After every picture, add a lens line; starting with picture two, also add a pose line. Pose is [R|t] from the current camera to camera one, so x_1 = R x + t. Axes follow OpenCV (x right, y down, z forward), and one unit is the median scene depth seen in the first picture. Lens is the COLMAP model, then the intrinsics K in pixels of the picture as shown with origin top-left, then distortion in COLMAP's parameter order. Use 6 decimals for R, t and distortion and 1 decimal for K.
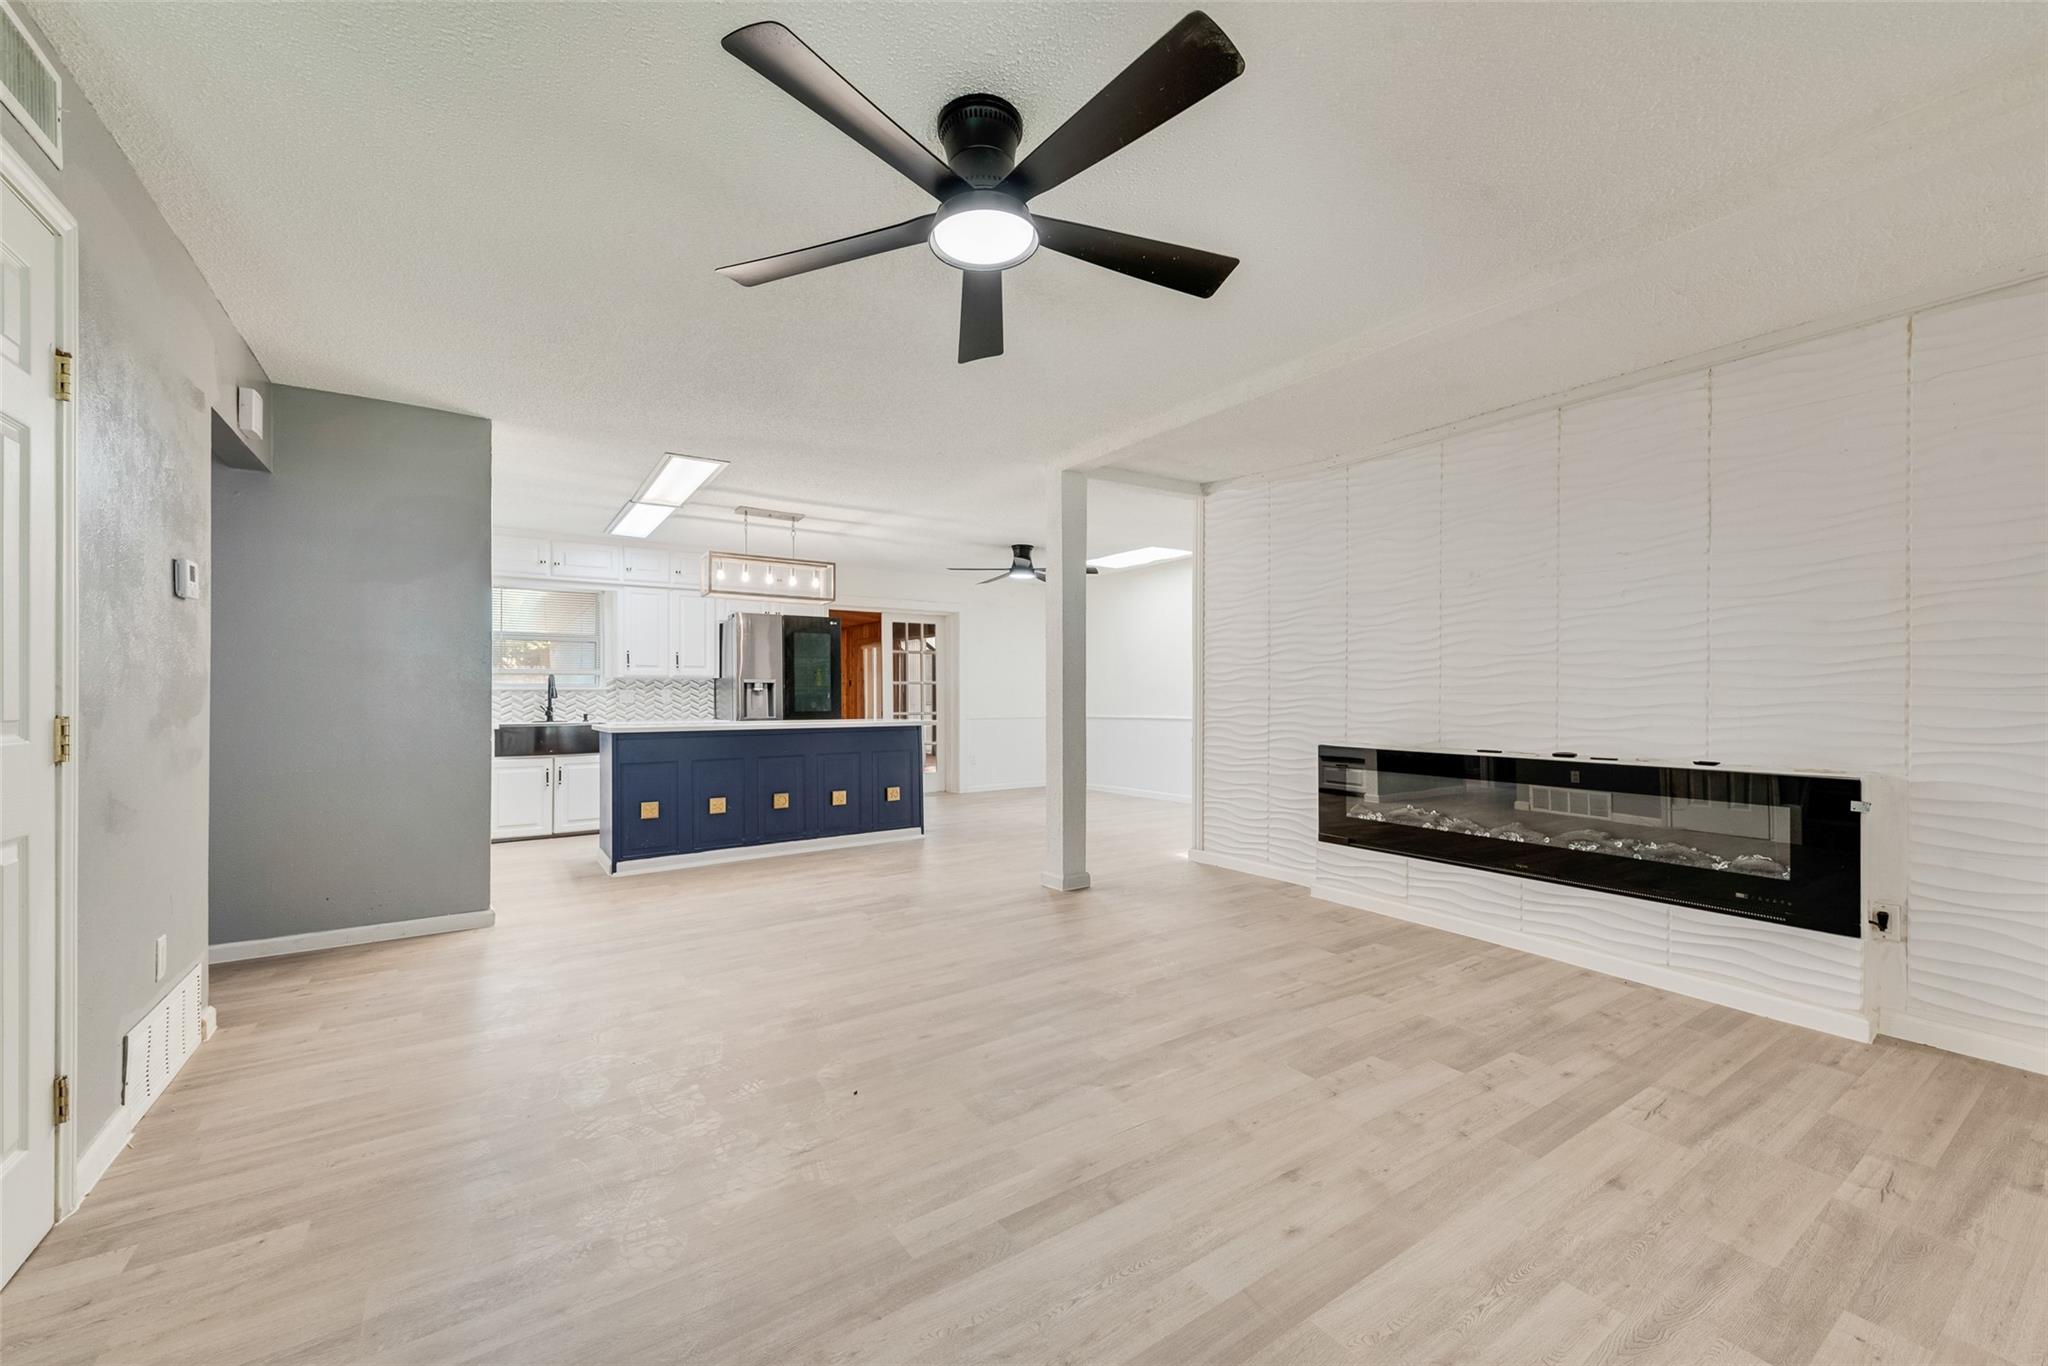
lens RADIAL K [[801.5, 0, 1022.6], [0, 801.5, 692.2], [0, 0, 1]] dist [0.017695, -0.005819]
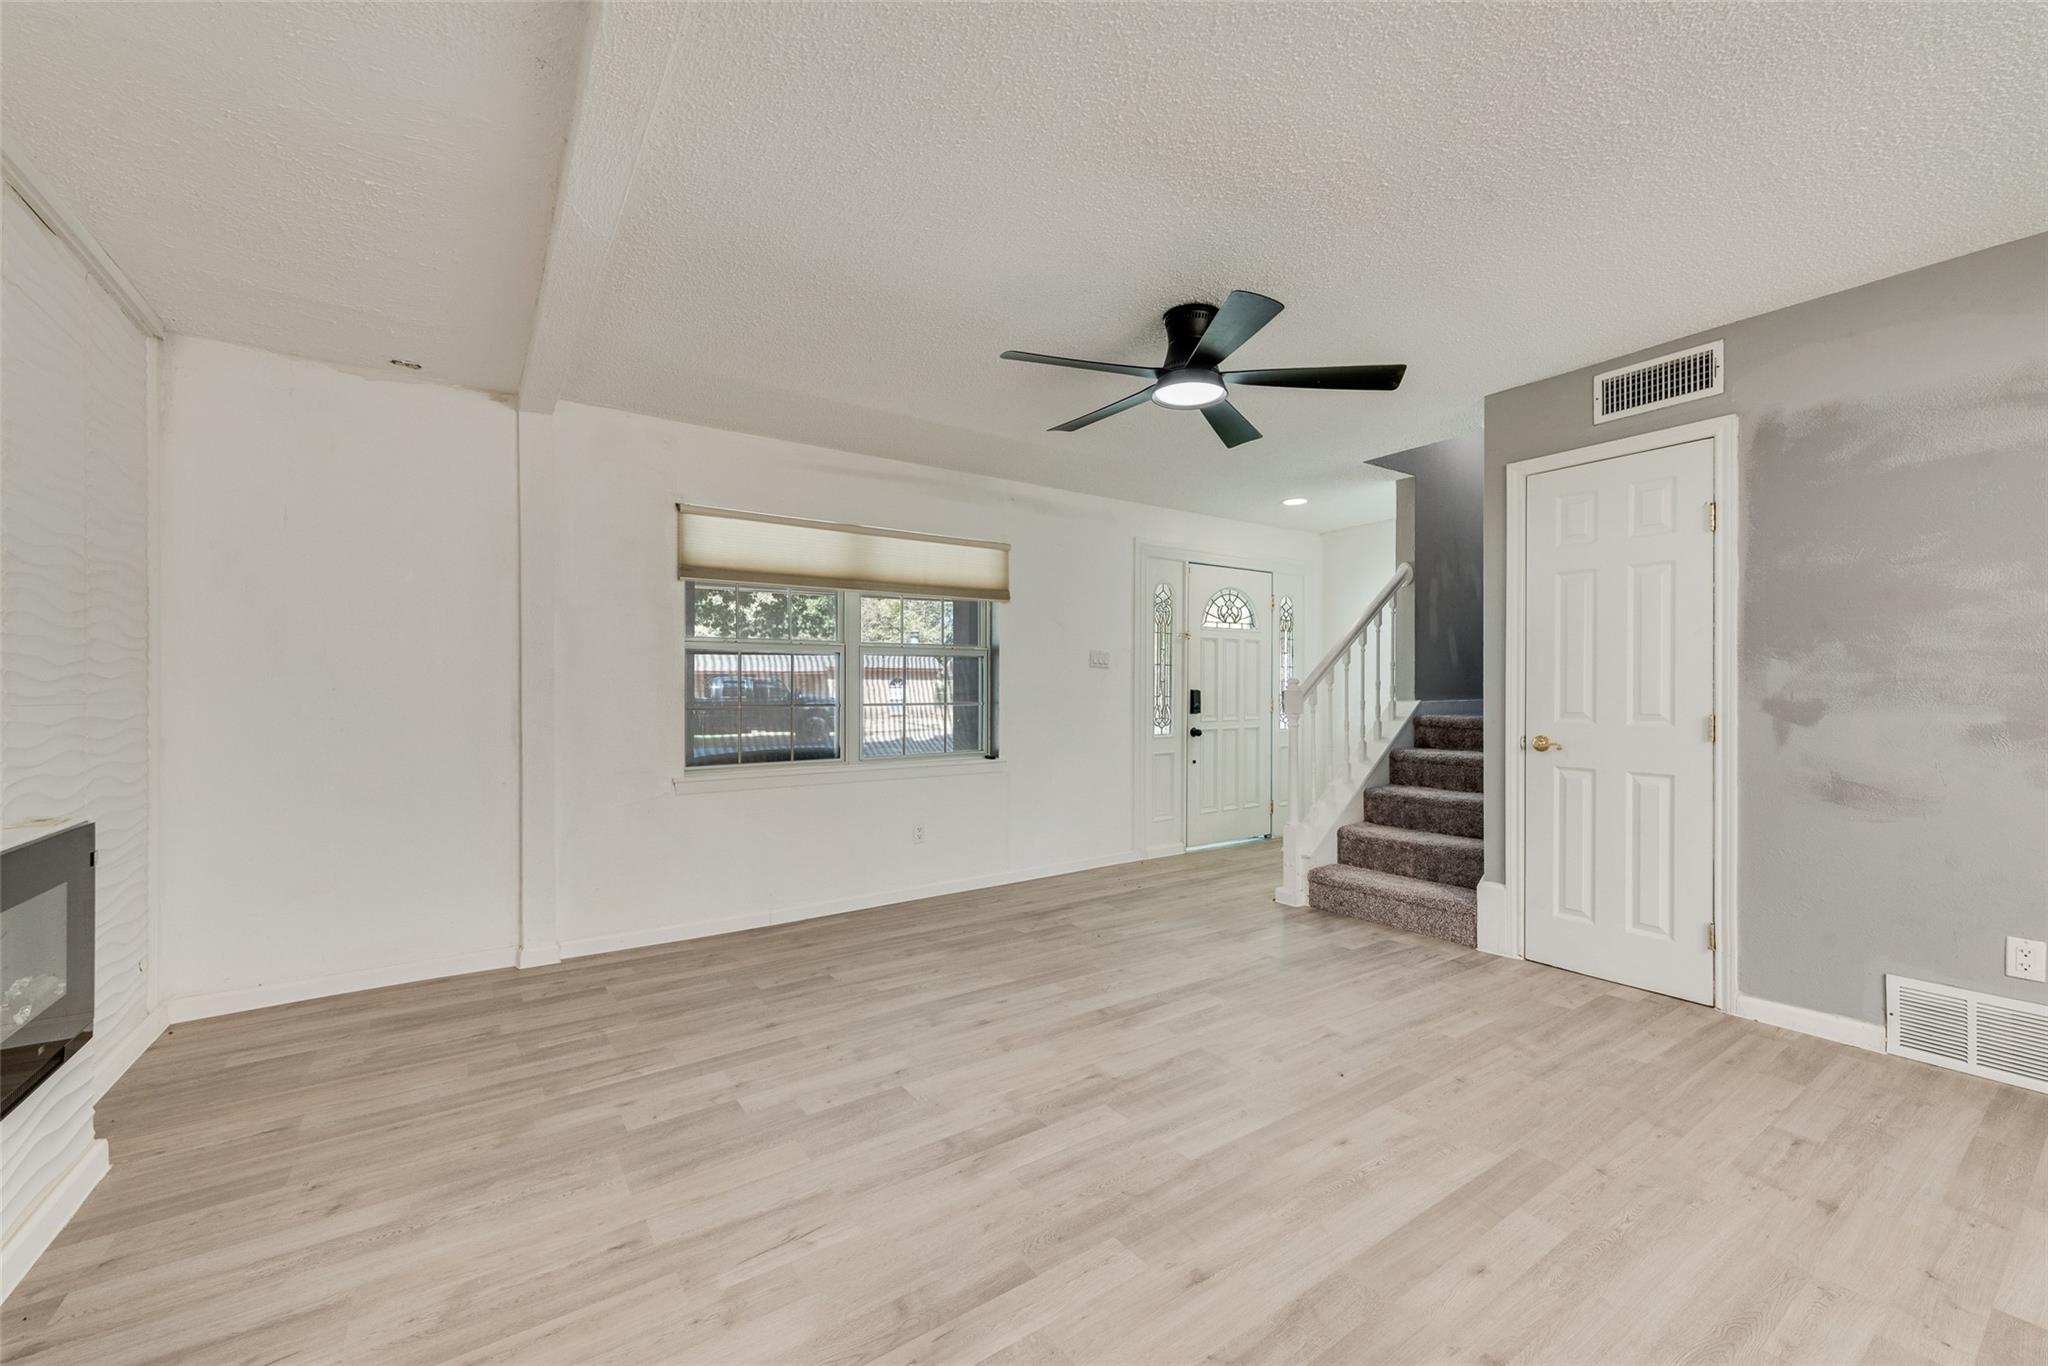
lens RADIAL K [[801.5, 0, 1022.6], [0, 801.5, 692.2], [0, 0, 1]] dist [0.017695, -0.005819]
pose [[-0.999923, -0.000256, -0.012401, 0.133295], [-0.000233, 0.999998, -0.001809, -0.006328], [0.012401, -0.001806, -0.999921, 1.193372]]
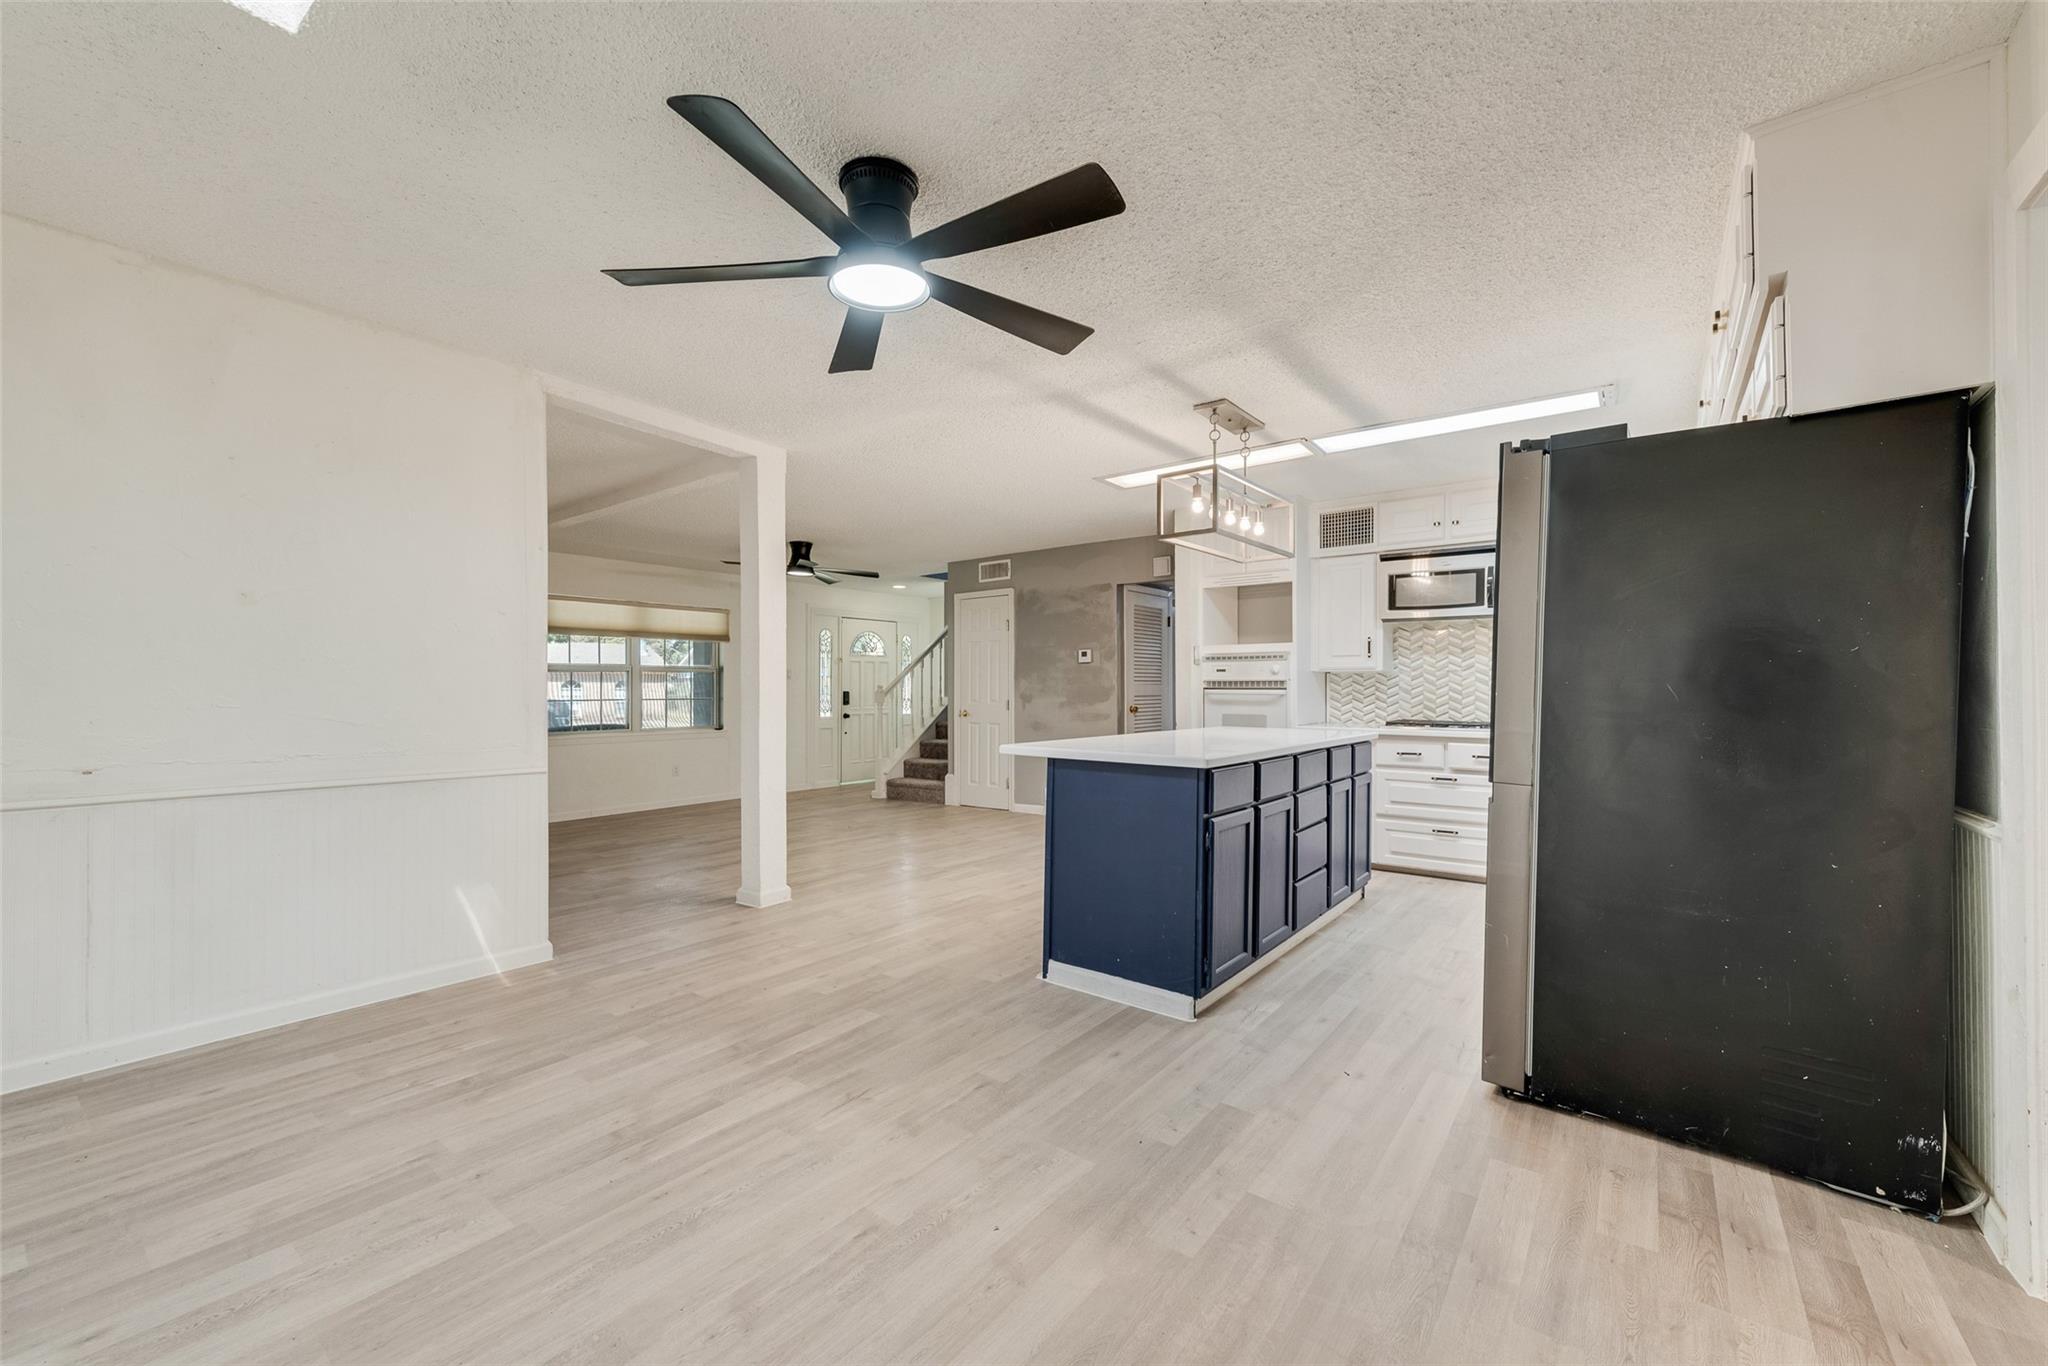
lens RADIAL K [[801.5, 0, 1022.6], [0, 801.5, 692.2], [0, 0, 1]] dist [0.017695, -0.005819]
pose [[-0.947707, 0.001828, -0.319136, 0.078418], [0.003431, 0.999984, -0.004464, 0.003509], [0.319122, -0.005325, -0.947699, 2.345999]]
